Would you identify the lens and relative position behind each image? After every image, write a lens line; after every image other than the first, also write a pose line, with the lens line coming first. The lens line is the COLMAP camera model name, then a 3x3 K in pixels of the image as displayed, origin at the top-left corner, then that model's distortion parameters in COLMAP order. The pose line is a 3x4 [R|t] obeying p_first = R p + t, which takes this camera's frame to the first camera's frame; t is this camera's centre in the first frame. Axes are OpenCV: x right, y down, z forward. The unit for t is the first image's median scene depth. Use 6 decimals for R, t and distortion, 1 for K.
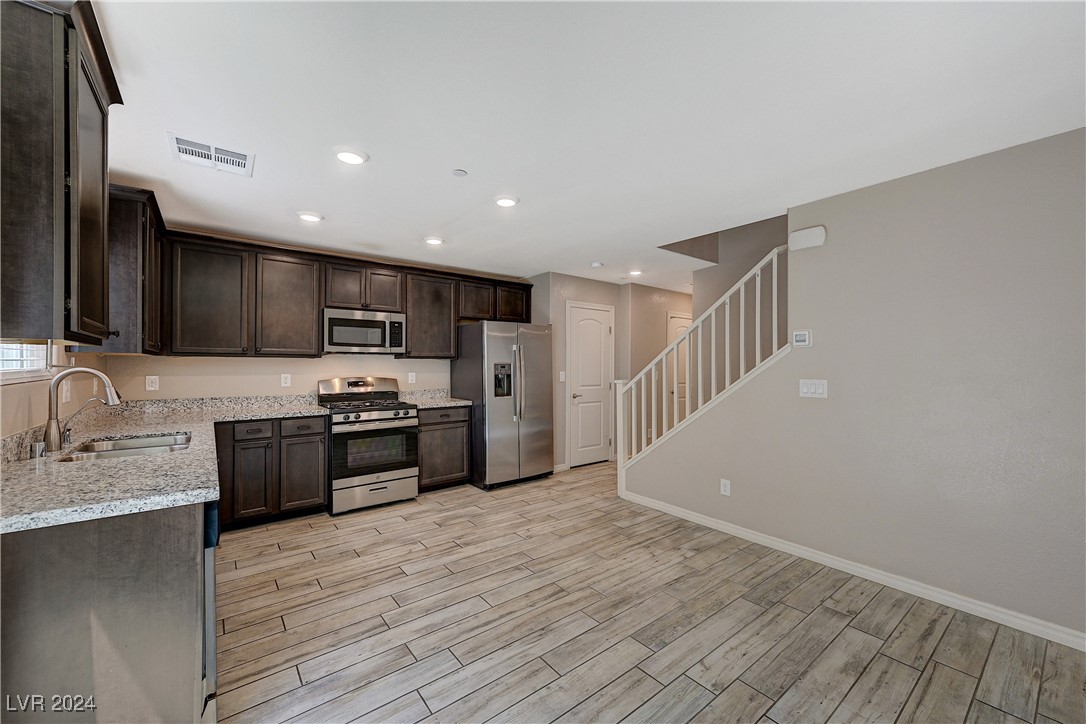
lens RADIAL K [[431.0, 0, 544.8], [0, 431.0, 364.4], [0, 0, 1]] dist [0.001653, -0.000105]
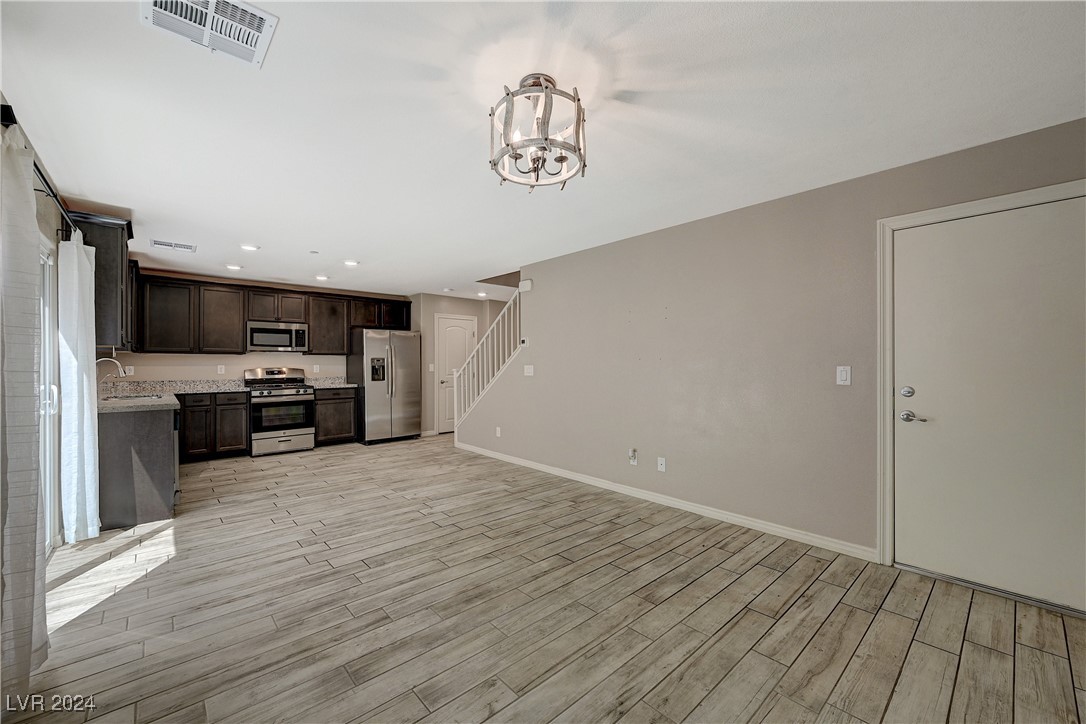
lens RADIAL K [[431.0, 0, 545.5], [0, 431.0, 364.1], [0, 0, 1]] dist [0.001653, -0.000105]
pose [[0.997228, -0.004070, 0.074299, 0.475424], [0.004011, 0.999992, 0.000946, 0.023754], [-0.074302, -0.000645, 0.997236, -0.665992]]
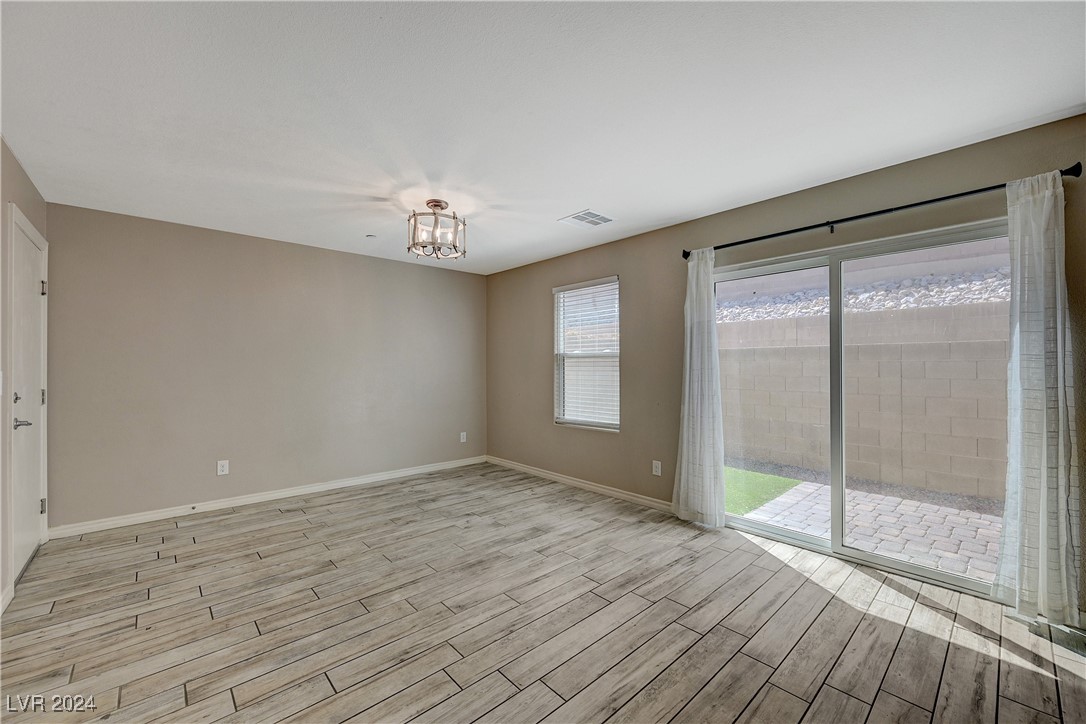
lens RADIAL K [[431.0, 0, 542.7], [0, 431.0, 362.4], [0, 0, 1]] dist [0.001653, -0.000105]
pose [[-0.997363, -0.001302, -0.072557, 0.348488], [-0.000740, 0.999970, -0.007767, 0.021935], [0.072564, -0.007693, -0.997334, 0.810408]]
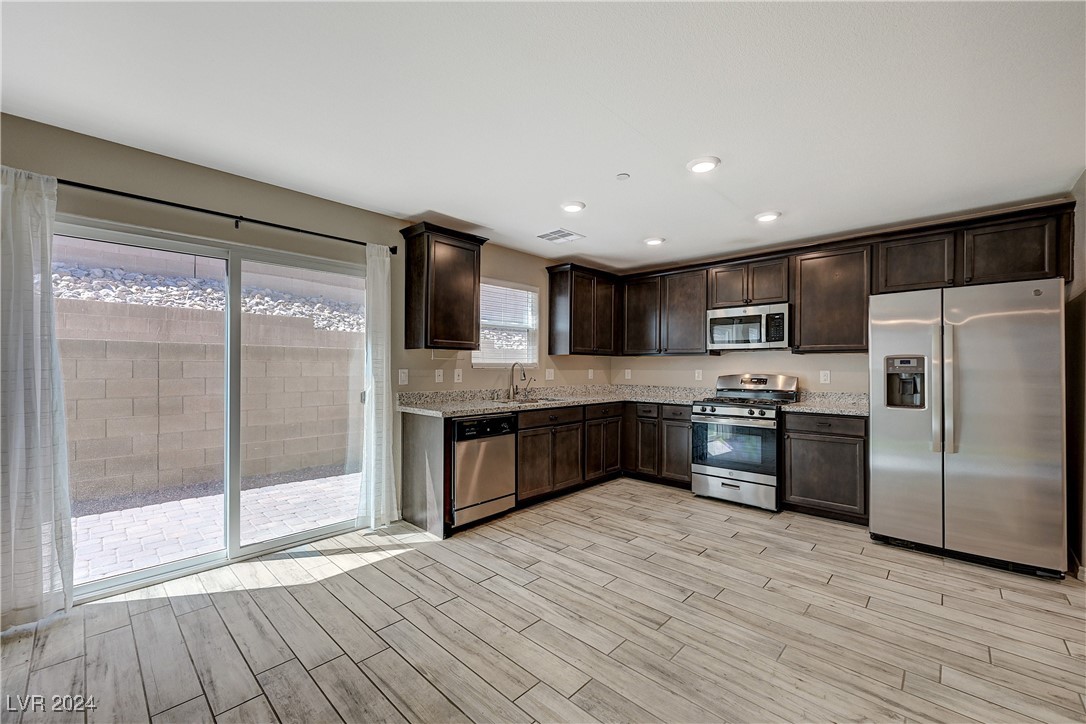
lens RADIAL K [[431.0, 0, 548.6], [0, 431.0, 367.7], [0, 0, 1]] dist [0.001653, -0.000105]
pose [[0.151981, -0.000590, -0.988383, 0.607874], [-0.005757, 0.999982, -0.001482, 0.023271], [0.988367, 0.005916, 0.151975, 0.483136]]
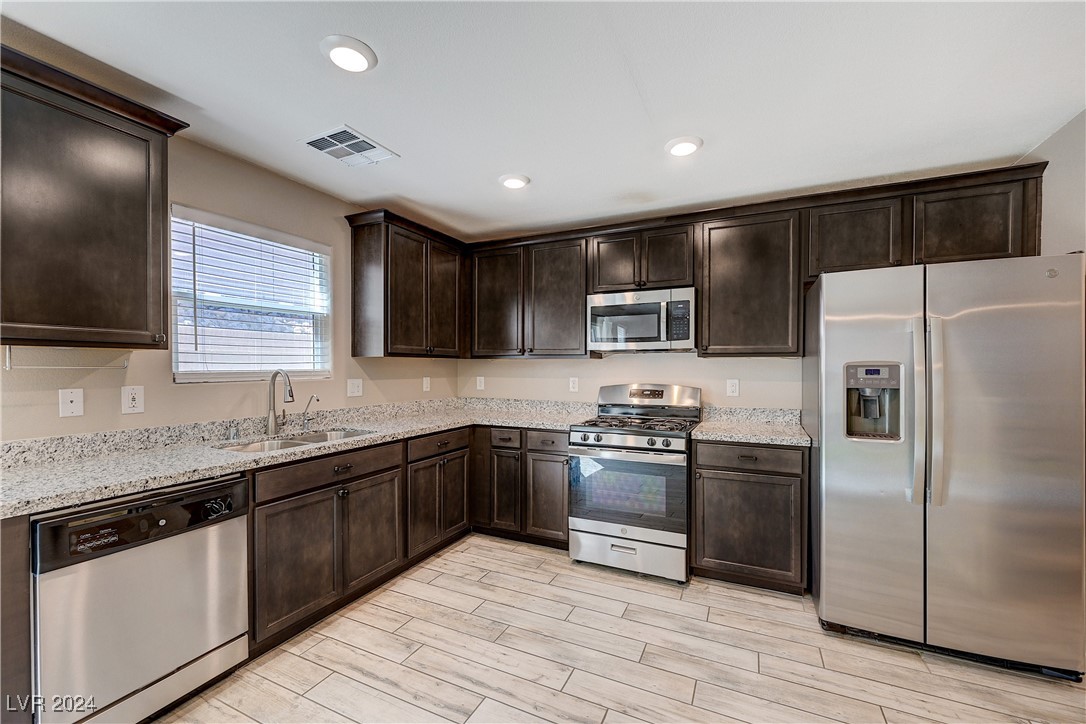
lens RADIAL K [[431.0, 0, 546.4], [0, 431.0, 374.3], [0, 0, 1]] dist [0.001653, -0.000105]
pose [[0.444519, 0.013863, -0.895662, 0.196568], [-0.000818, 0.999886, 0.015070, 0.001687], [0.895769, -0.005967, 0.444480, 0.658031]]
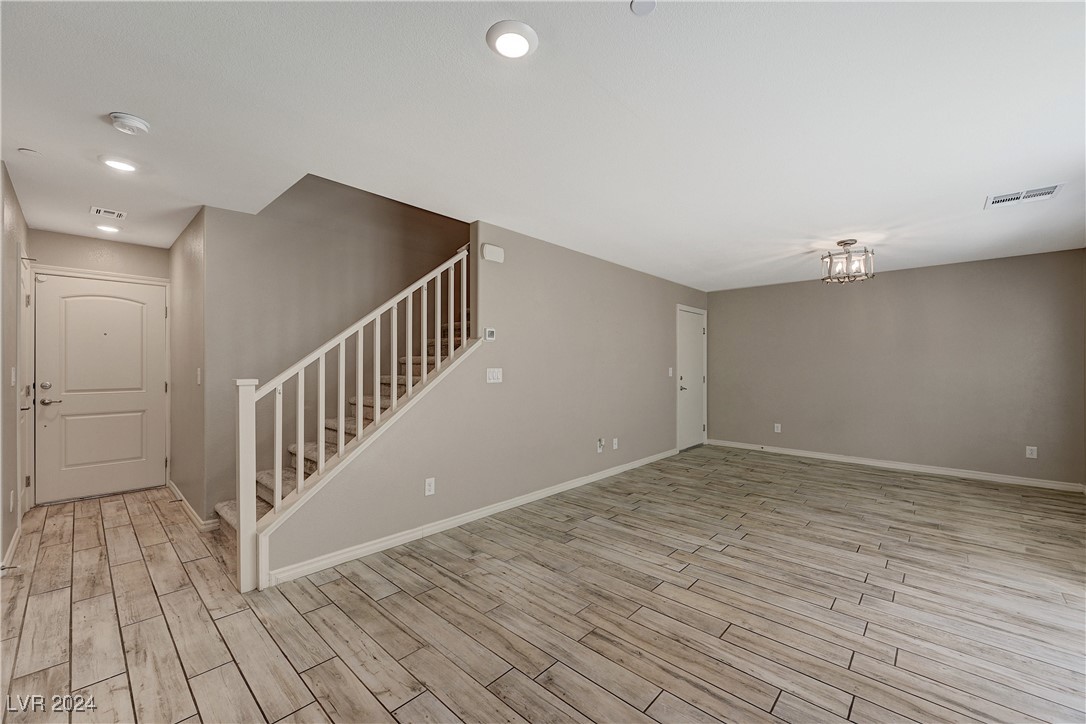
lens RADIAL K [[431.0, 0, 549.6], [0, 431.0, 363.7], [0, 0, 1]] dist [0.001653, -0.000105]
pose [[-0.166157, 0.000620, 0.986099, -0.539366], [-0.003133, 0.999994, -0.001157, 0.019031], [-0.986094, -0.003282, -0.166154, 0.889694]]
